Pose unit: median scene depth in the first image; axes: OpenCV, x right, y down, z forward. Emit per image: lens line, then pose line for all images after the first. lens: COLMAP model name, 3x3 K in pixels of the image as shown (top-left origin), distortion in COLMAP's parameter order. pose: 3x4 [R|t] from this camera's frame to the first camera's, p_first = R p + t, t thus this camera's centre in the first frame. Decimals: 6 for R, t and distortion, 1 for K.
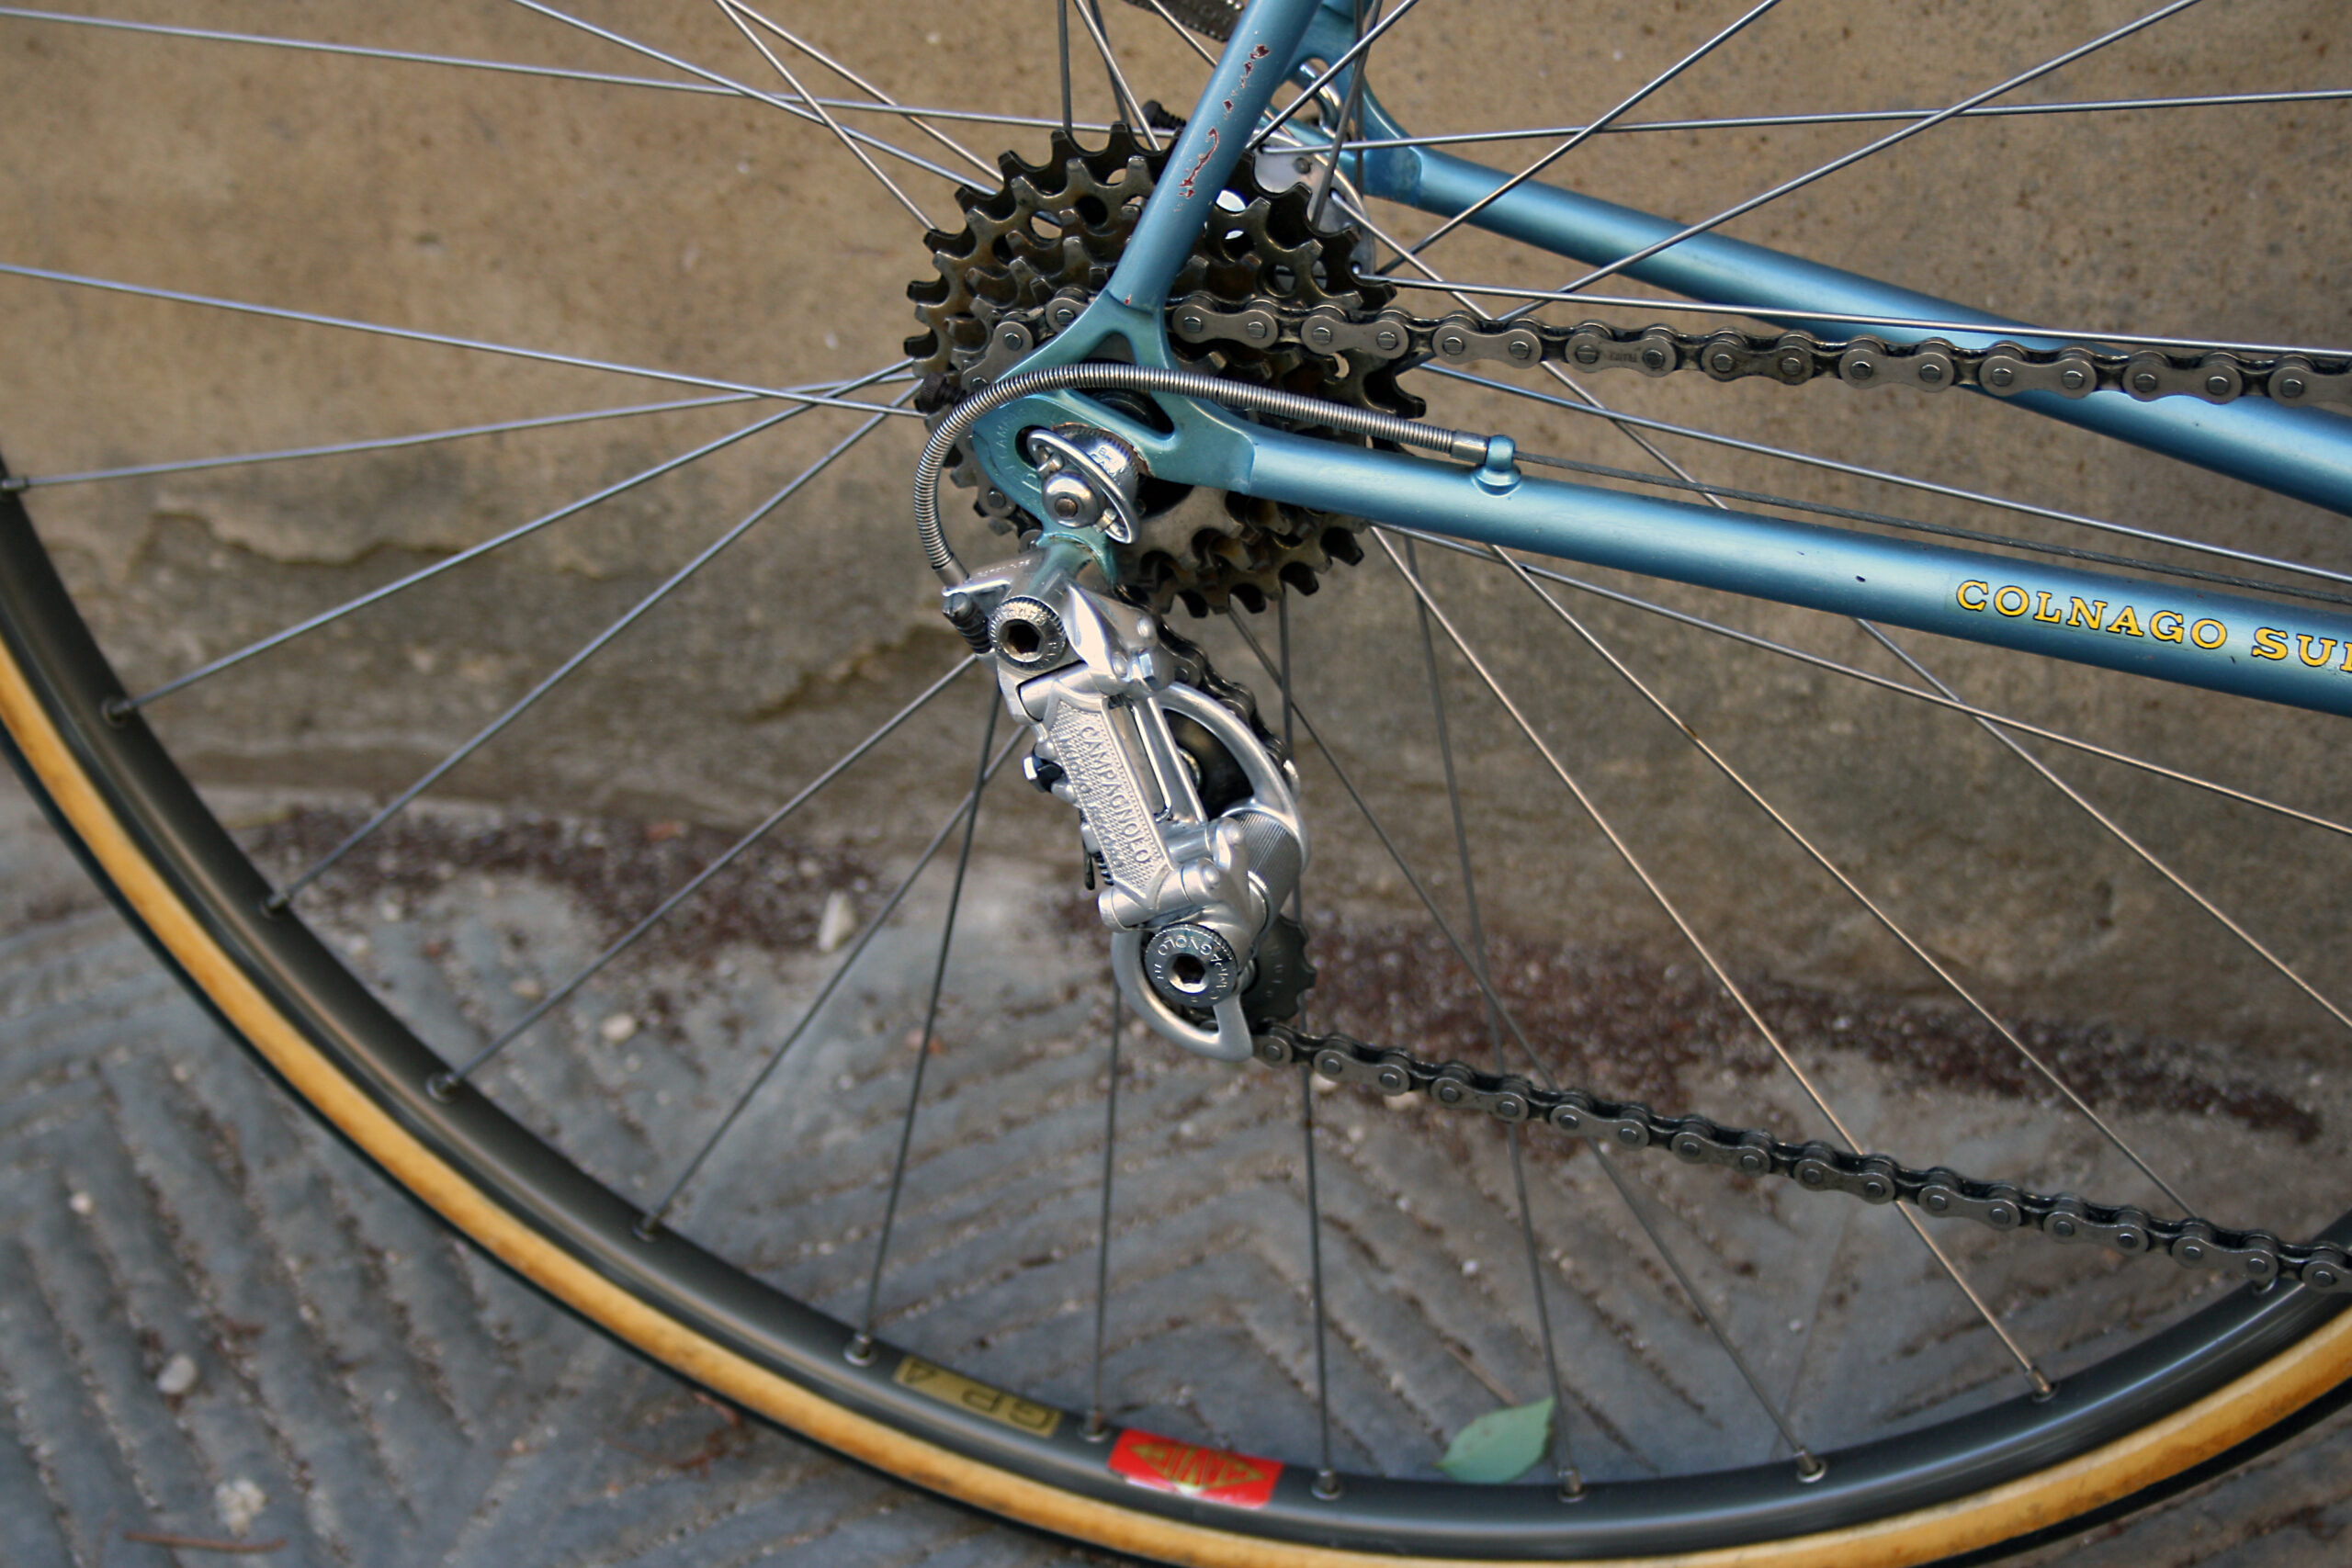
lens RADIAL K [[4792.5, 0, 1176.0], [0, 4792.5, 784.0], [0, 0, 1]] dist [0.055296, 0.103681]
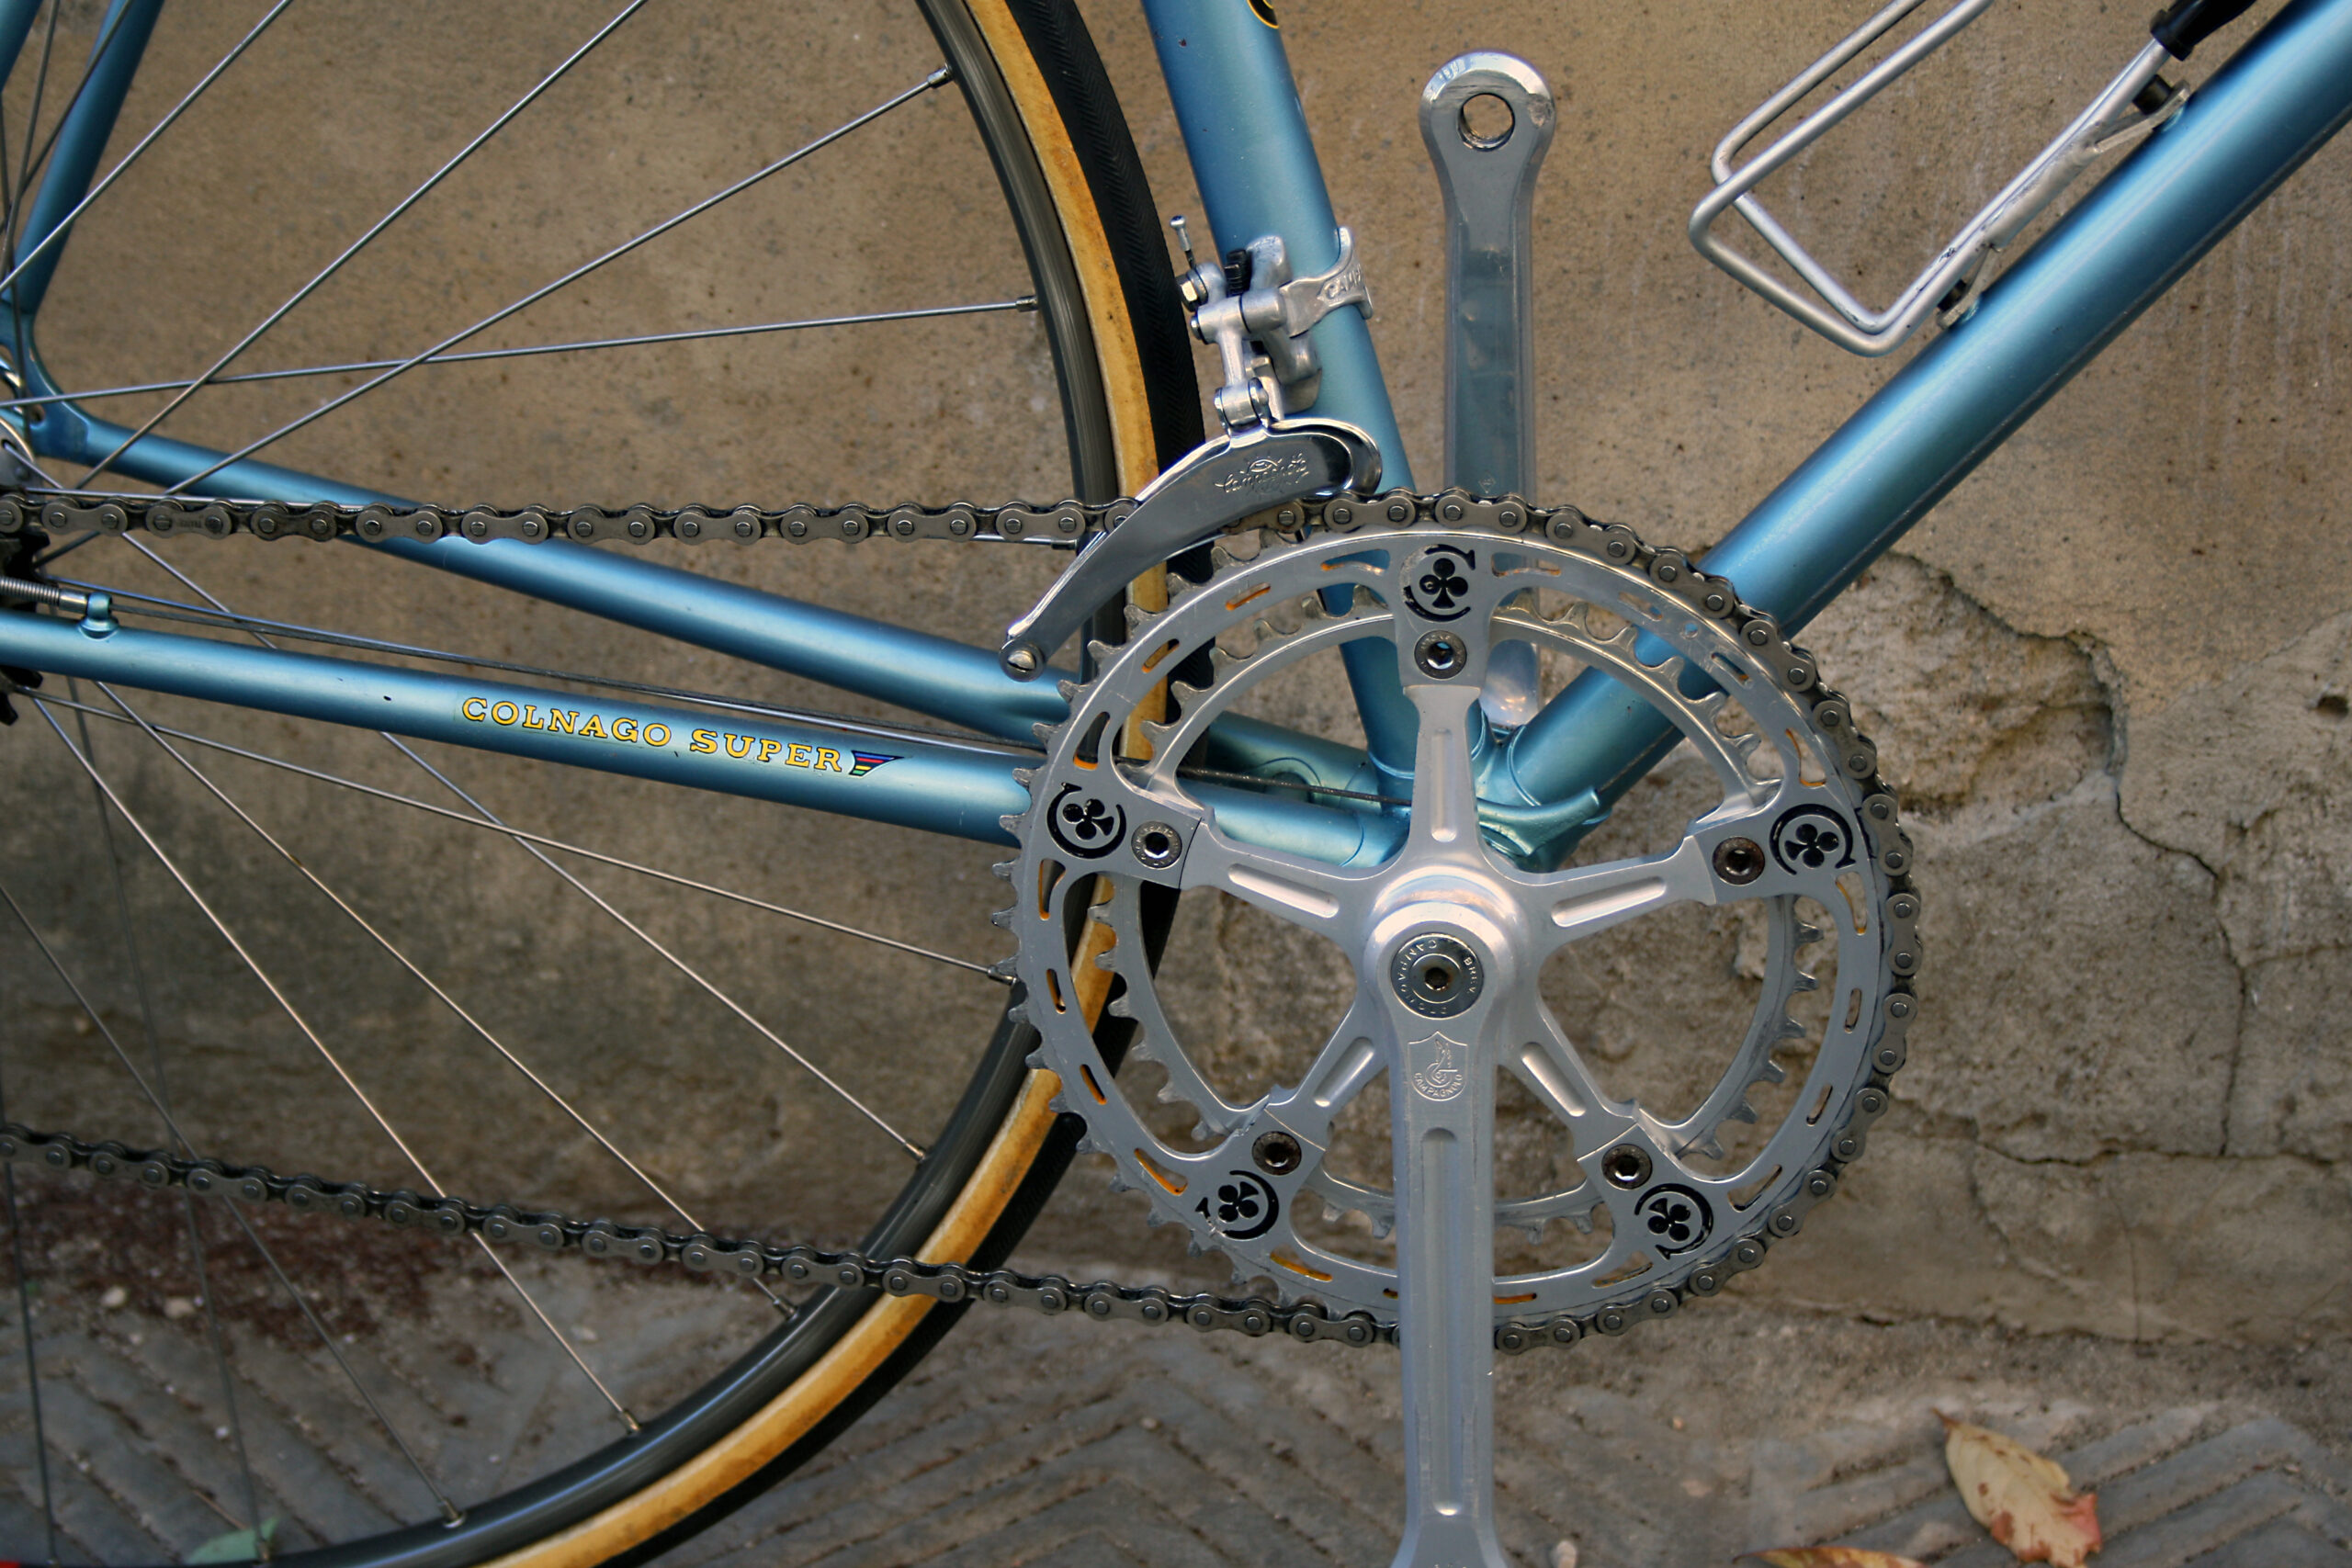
lens RADIAL K [[4792.5, 0, 1176.0], [0, 4792.5, 784.0], [0, 0, 1]] dist [0.055296, 0.103681]
pose [[0.986657, -0.012322, 0.162348, 0.099692], [0.036830, 0.988177, -0.148831, 0.124515], [-0.158595, 0.152824, 0.975445, -0.192927]]
